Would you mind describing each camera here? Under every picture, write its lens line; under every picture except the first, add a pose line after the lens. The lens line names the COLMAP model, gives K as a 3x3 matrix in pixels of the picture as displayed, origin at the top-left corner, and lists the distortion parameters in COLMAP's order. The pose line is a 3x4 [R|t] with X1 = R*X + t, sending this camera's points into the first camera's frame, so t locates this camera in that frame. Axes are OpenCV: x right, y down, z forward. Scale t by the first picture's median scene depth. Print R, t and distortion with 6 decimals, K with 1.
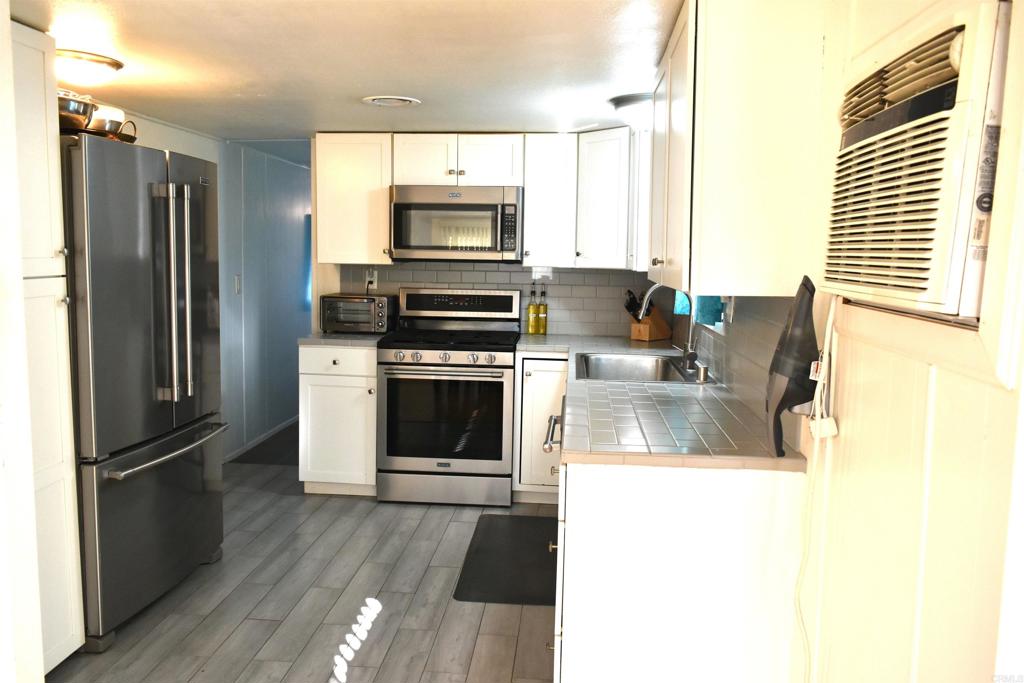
lens RADIAL K [[790.6, 0, 509.8], [0, 790.6, 337.6], [0, 0, 1]] dist [-0.016690, 0.004001]
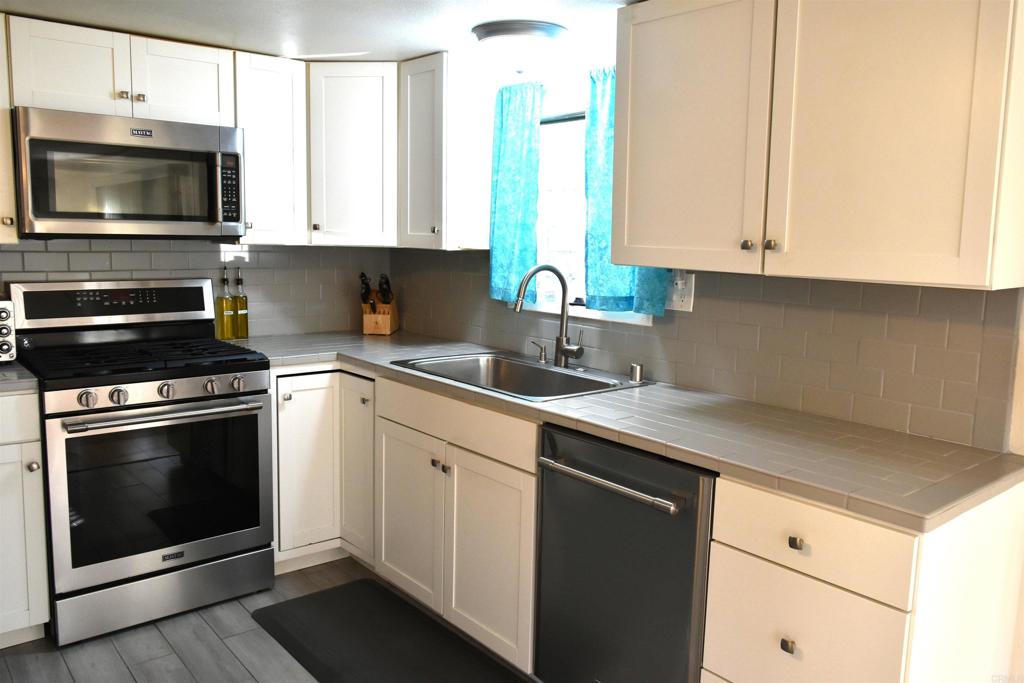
lens RADIAL K [[790.6, 0, 509.8], [0, 790.6, 337.6], [0, 0, 1]] dist [-0.016690, 0.004001]
pose [[0.711090, -0.093343, 0.696877, -0.316574], [0.064230, 0.995628, 0.067818, -0.041676], [-0.700161, -0.003464, 0.713977, 0.348201]]
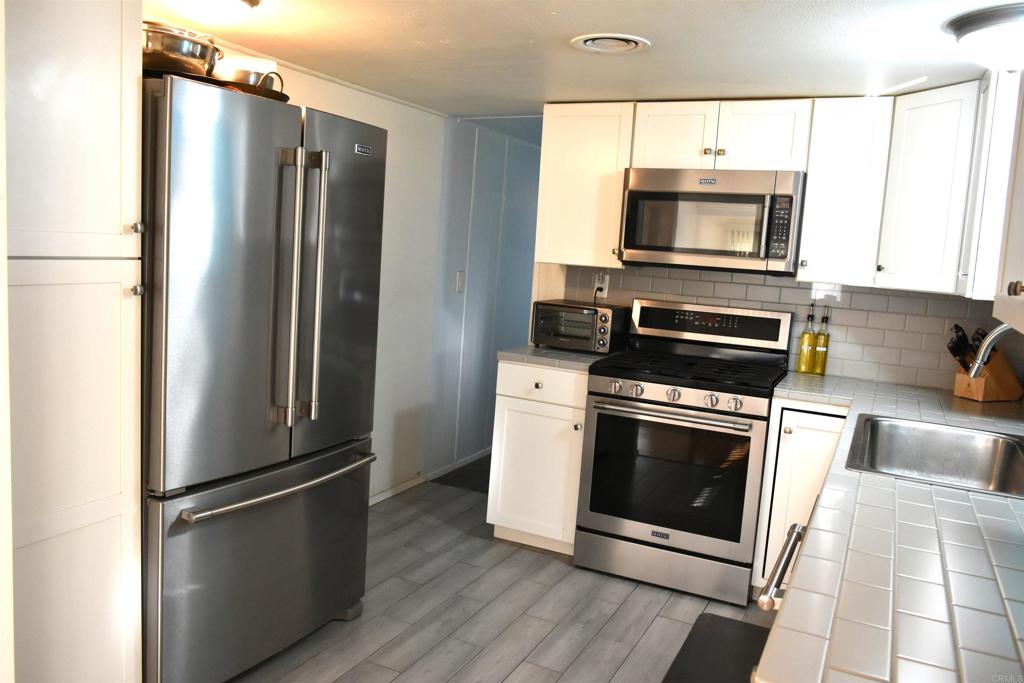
lens RADIAL K [[790.6, 0, 509.8], [0, 790.6, 337.6], [0, 0, 1]] dist [-0.016690, 0.004001]
pose [[0.929908, 0.085112, -0.357808, 0.036885], [-0.087057, 0.996146, 0.010700, -0.023480], [0.357340, 0.021200, 0.933734, 0.233369]]
